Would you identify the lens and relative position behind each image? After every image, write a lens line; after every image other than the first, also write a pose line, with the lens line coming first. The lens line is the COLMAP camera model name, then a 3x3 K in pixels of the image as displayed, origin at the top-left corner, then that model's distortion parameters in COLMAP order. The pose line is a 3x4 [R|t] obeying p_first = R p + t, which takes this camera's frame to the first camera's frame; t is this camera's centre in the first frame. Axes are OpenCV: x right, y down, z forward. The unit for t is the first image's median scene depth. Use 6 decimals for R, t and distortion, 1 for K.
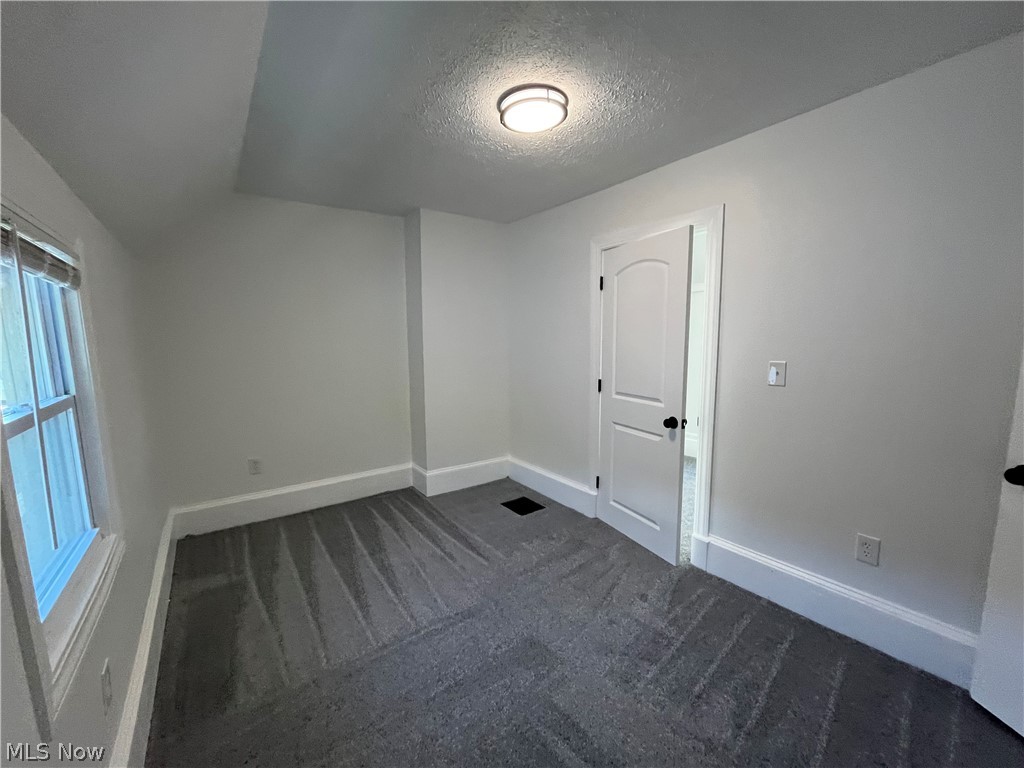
lens RADIAL K [[412.7, 0, 516.6], [0, 412.7, 386.9], [0, 0, 1]] dist [-0.000196, -0.001292]
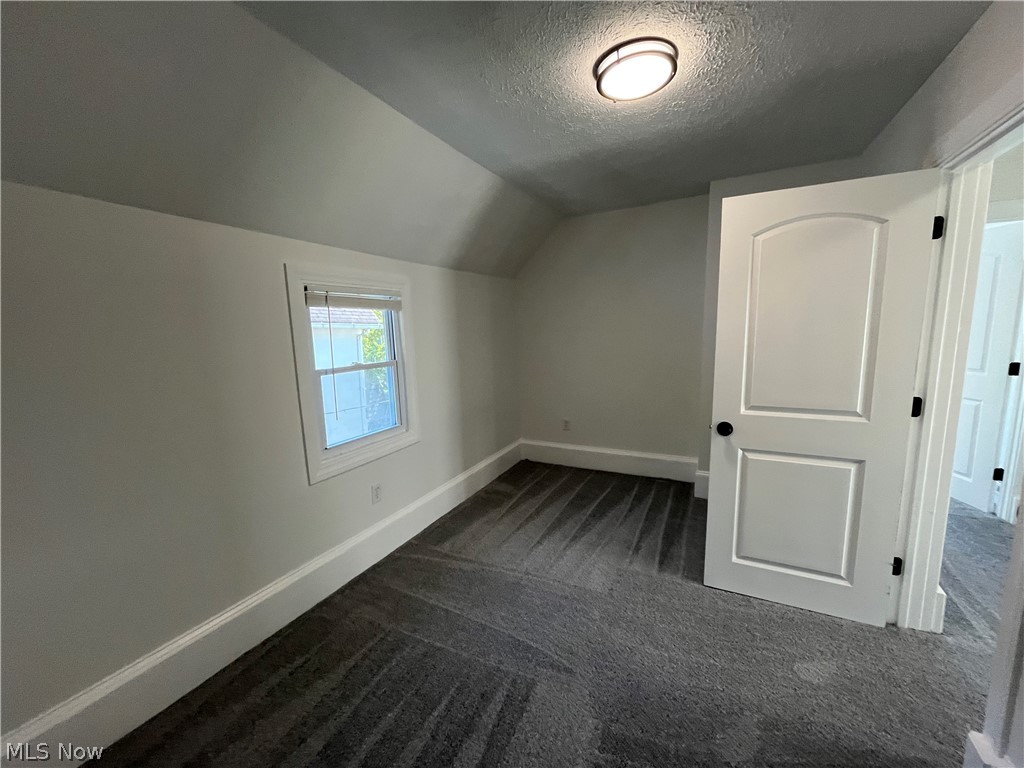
lens RADIAL K [[412.7, 0, 510.6], [0, 412.7, 387.5], [0, 0, 1]] dist [-0.000196, -0.001292]
pose [[0.444203, 0.120139, -0.887835, 0.468414], [-0.081595, 0.992275, 0.093448, -0.036828], [0.892203, 0.030933, 0.450574, 0.241459]]
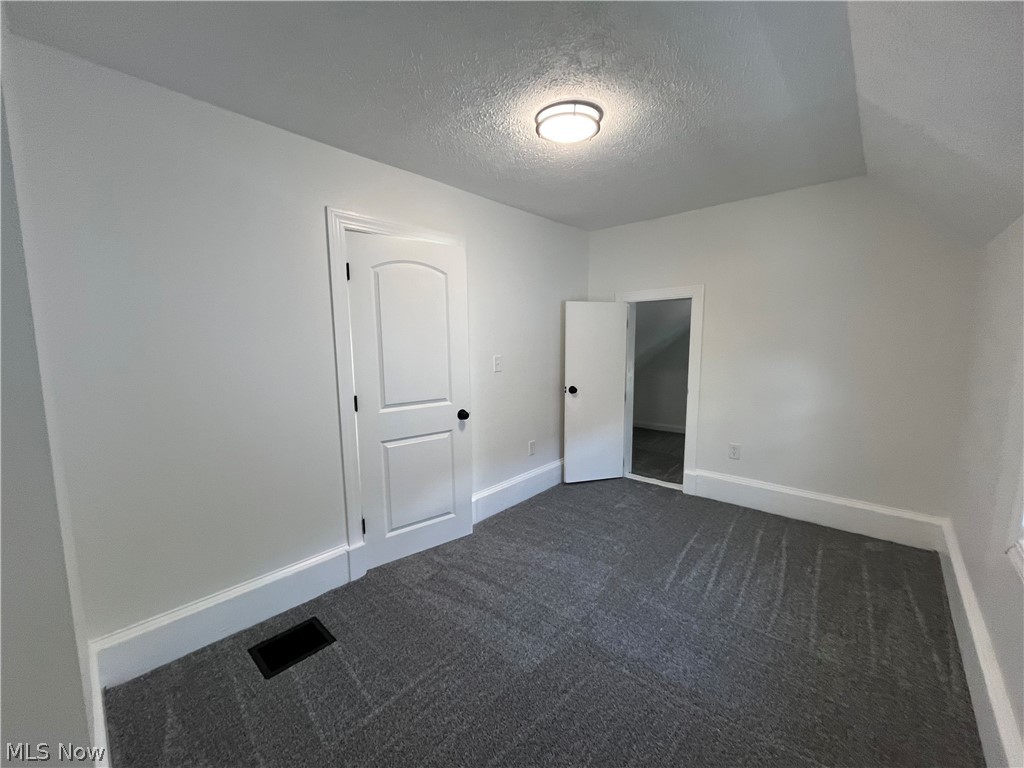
lens RADIAL K [[412.7, 0, 513.3], [0, 412.7, 380.0], [0, 0, 1]] dist [-0.000196, -0.001292]
pose [[-0.194576, -0.088269, 0.976908, -0.630408], [0.135690, 0.983945, 0.115931, -0.100648], [-0.971457, 0.155114, -0.179475, 0.857266]]
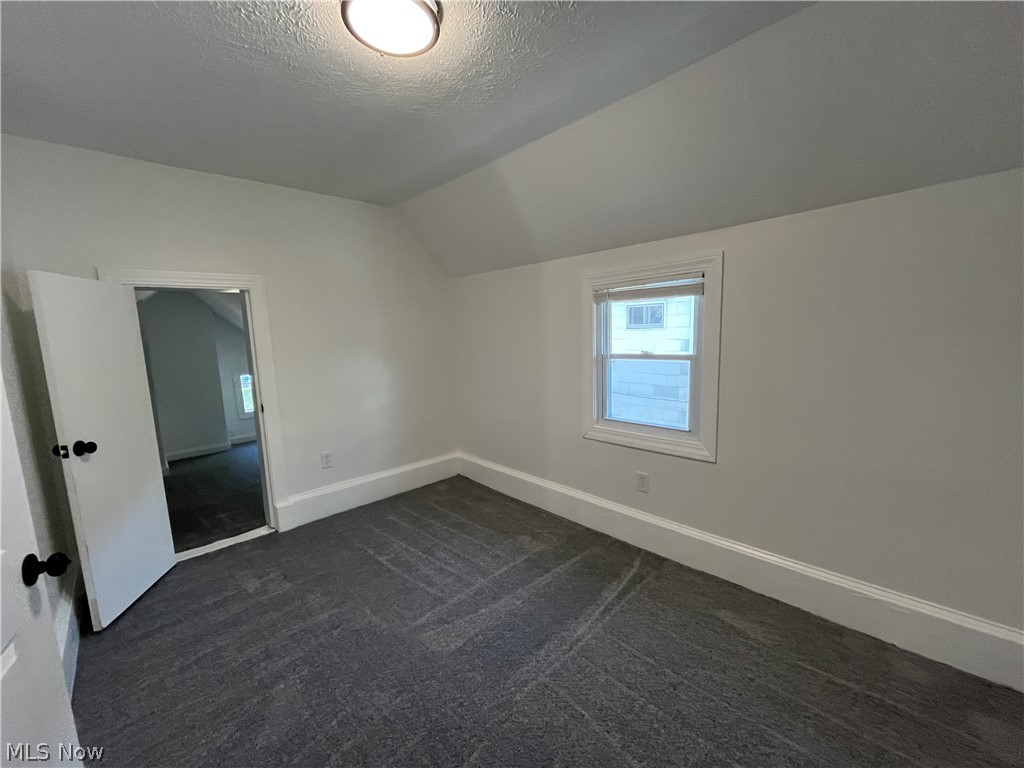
lens RADIAL K [[412.7, 0, 511.9], [0, 412.7, 385.9], [0, 0, 1]] dist [-0.000196, -0.001292]
pose [[-0.992005, 0.055702, -0.113239, -0.031120], [0.025319, 0.966920, 0.253820, -0.138386], [0.123631, 0.248924, -0.960600, 1.130917]]
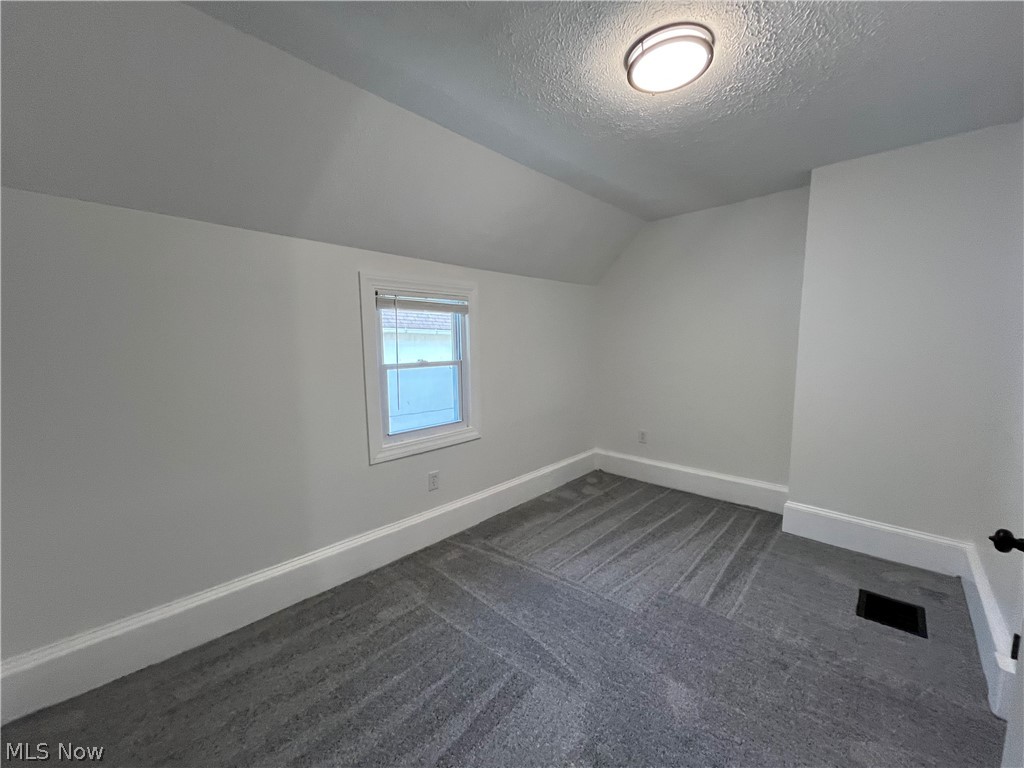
lens RADIAL K [[412.7, 0, 510.6], [0, 412.7, 386.0], [0, 0, 1]] dist [-0.000196, -0.001292]
pose [[0.177624, 0.110458, -0.977880, 0.526968], [-0.111257, 0.989564, 0.091569, -0.033104], [0.977789, 0.092531, 0.188059, 0.360961]]
